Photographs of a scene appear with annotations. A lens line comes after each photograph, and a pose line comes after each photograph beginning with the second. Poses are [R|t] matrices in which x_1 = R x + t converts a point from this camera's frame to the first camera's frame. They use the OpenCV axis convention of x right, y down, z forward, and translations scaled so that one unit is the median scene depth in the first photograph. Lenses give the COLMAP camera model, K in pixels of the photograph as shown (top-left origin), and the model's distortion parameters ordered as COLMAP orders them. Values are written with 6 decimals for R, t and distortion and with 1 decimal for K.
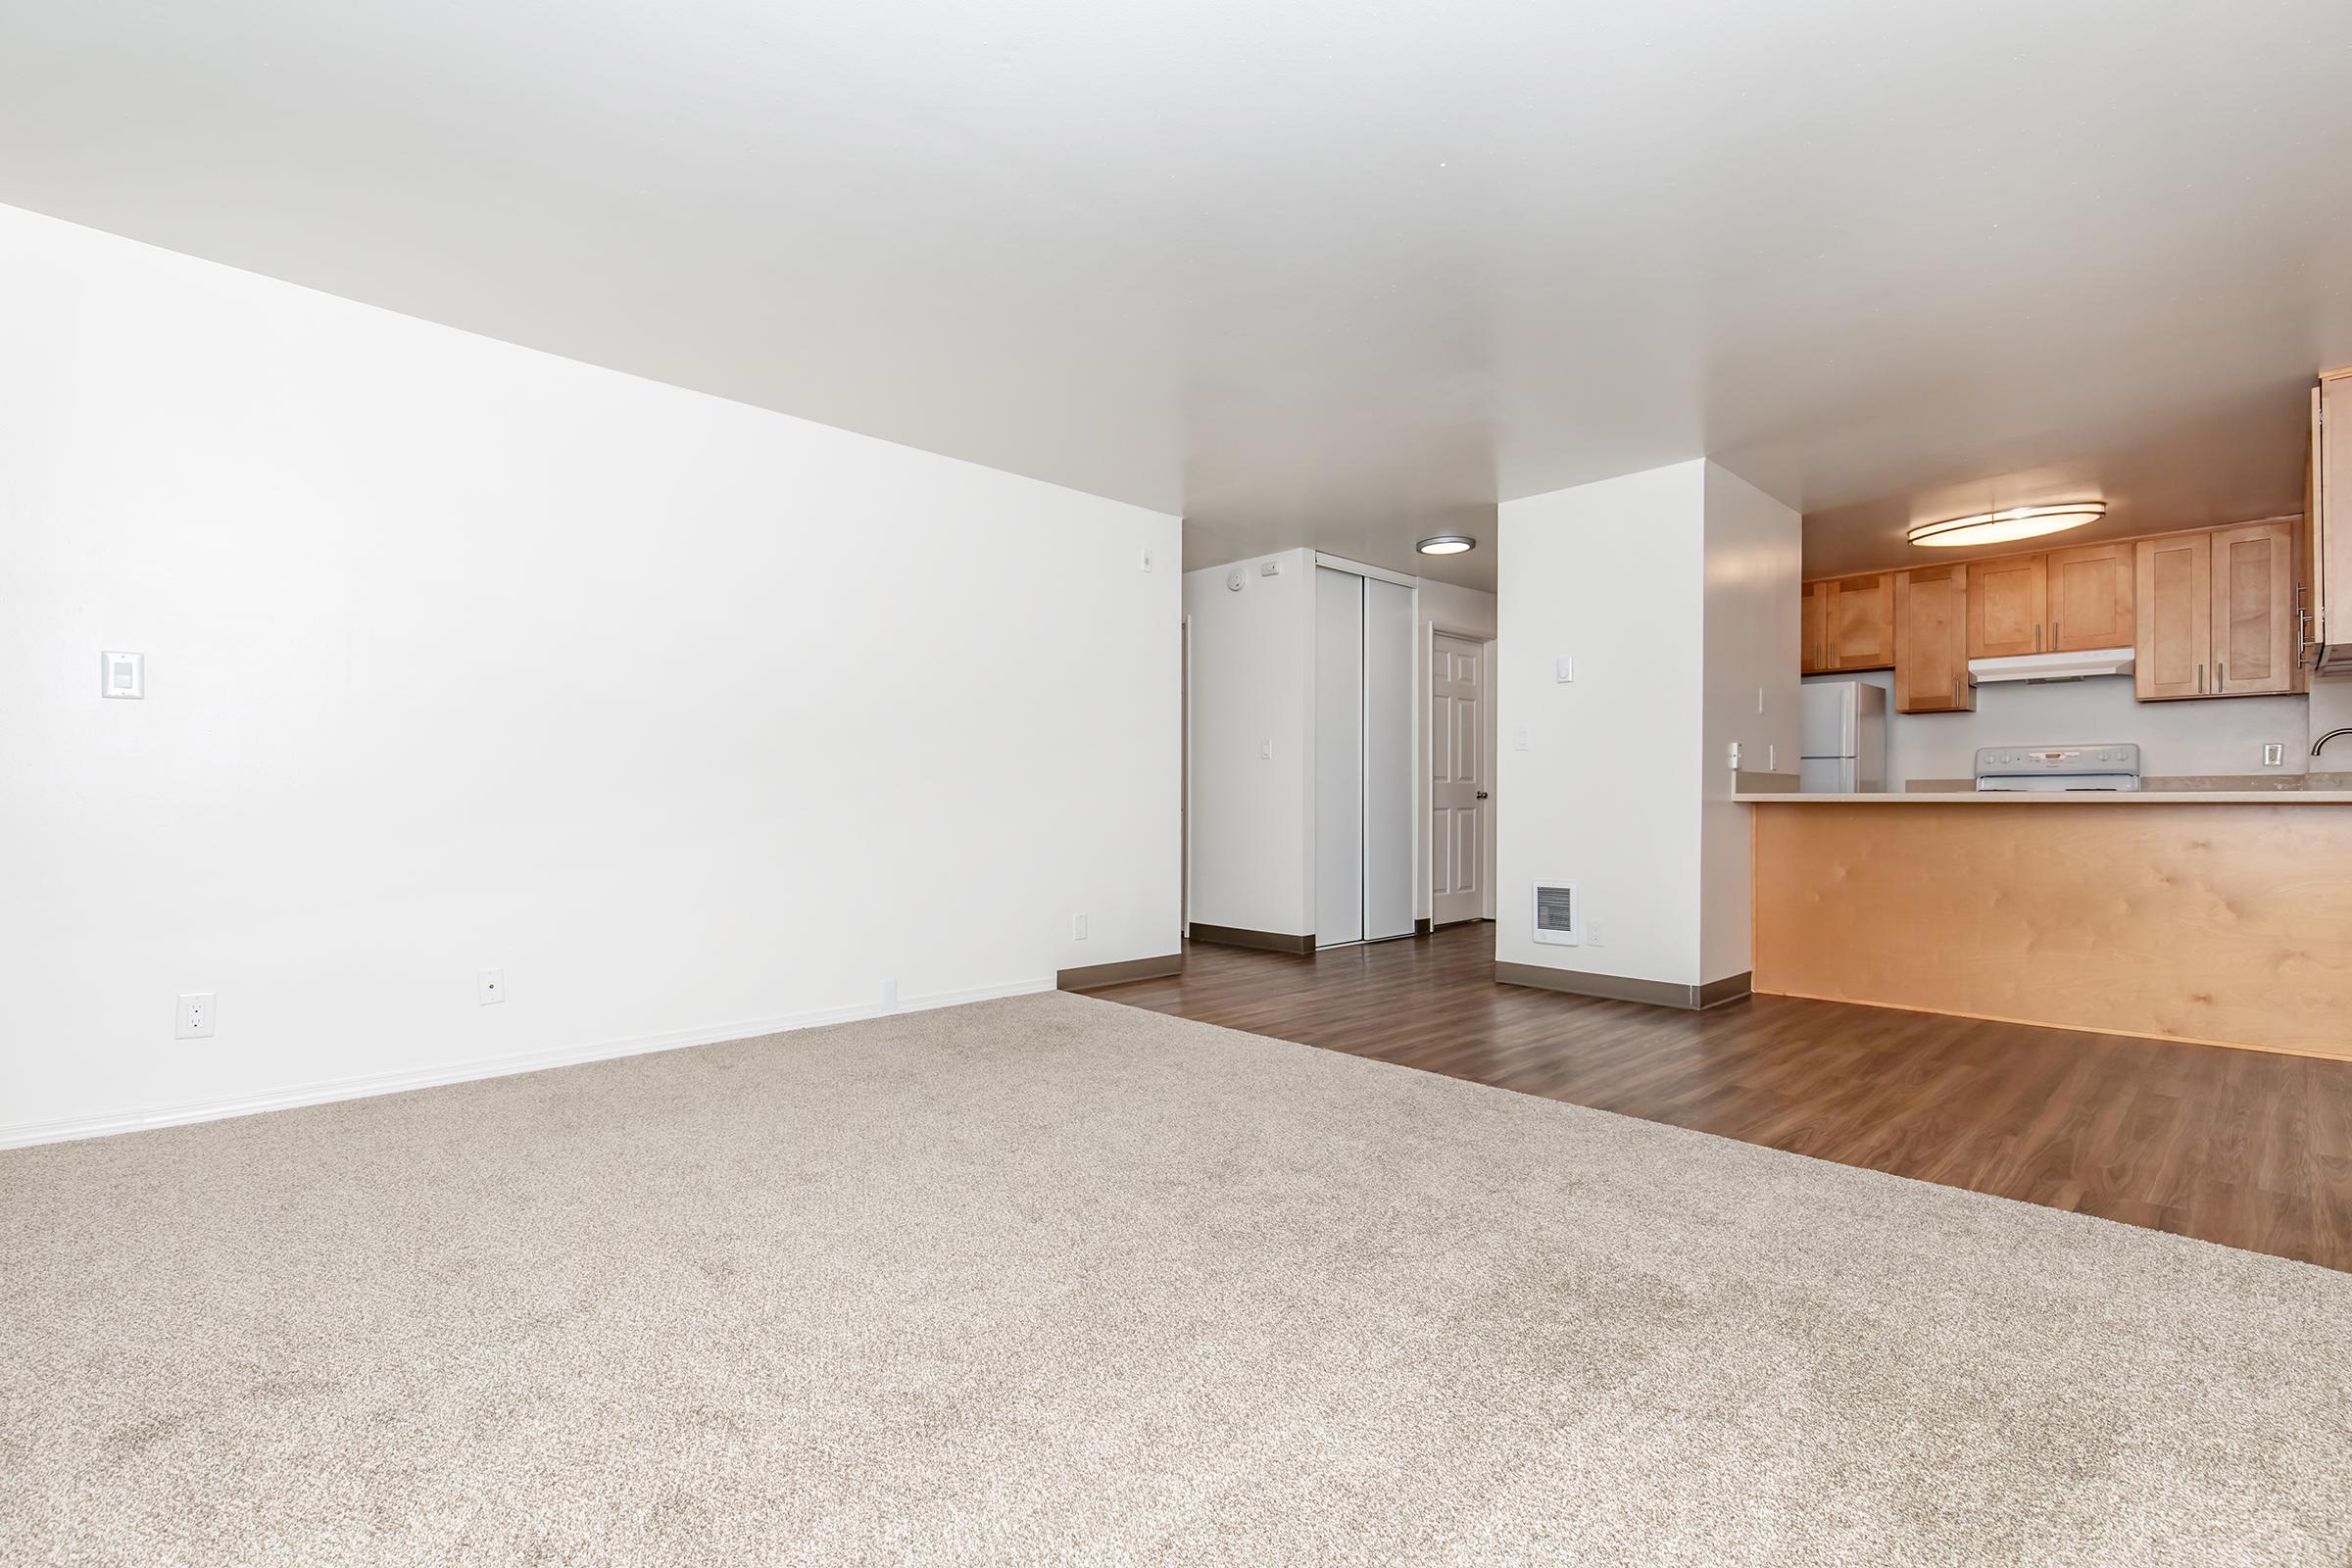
lens RADIAL K [[1072.7, 0, 1148.6], [0, 1072.7, 782.1], [0, 0, 1]] dist [0.000525, -0.000120]
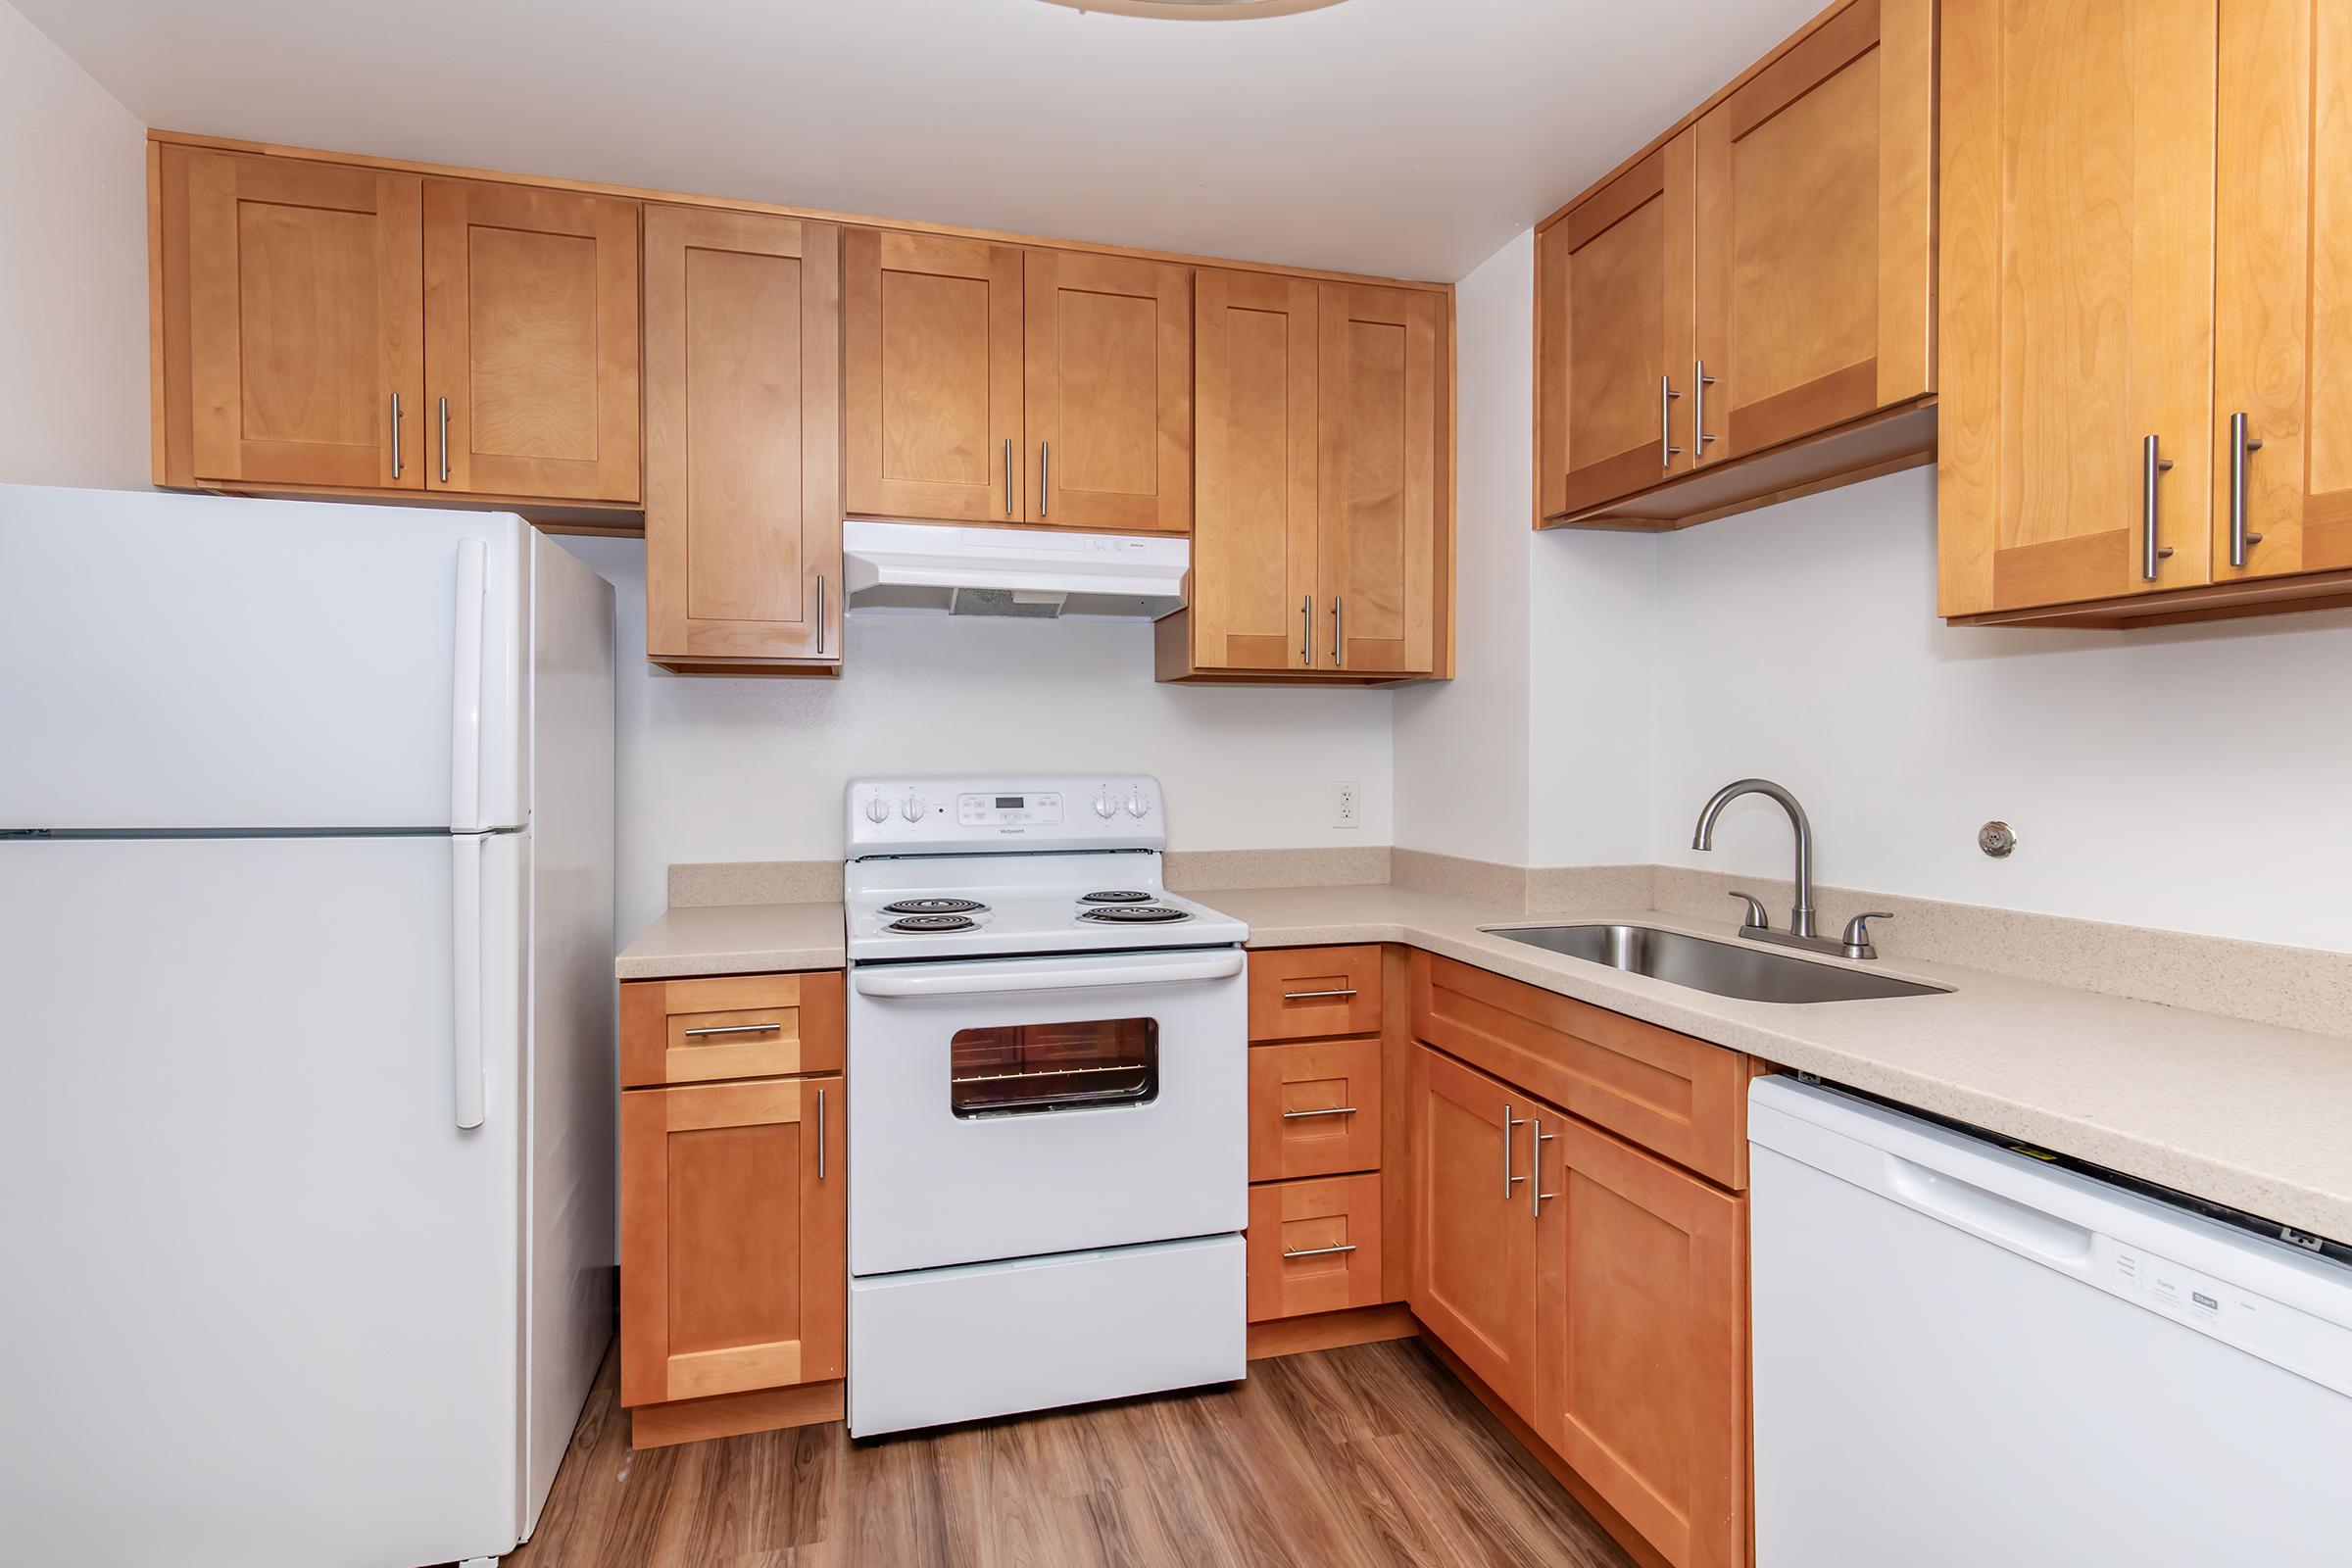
lens RADIAL K [[1072.7, 0, 1148.6], [0, 1072.7, 782.1], [0, 0, 1]] dist [0.000525, -0.000120]
pose [[0.455108, -0.018034, 0.890254, 0.510453], [-0.009407, 0.999642, 0.025059, -0.041551], [-0.890387, -0.019779, 0.454775, 0.766709]]
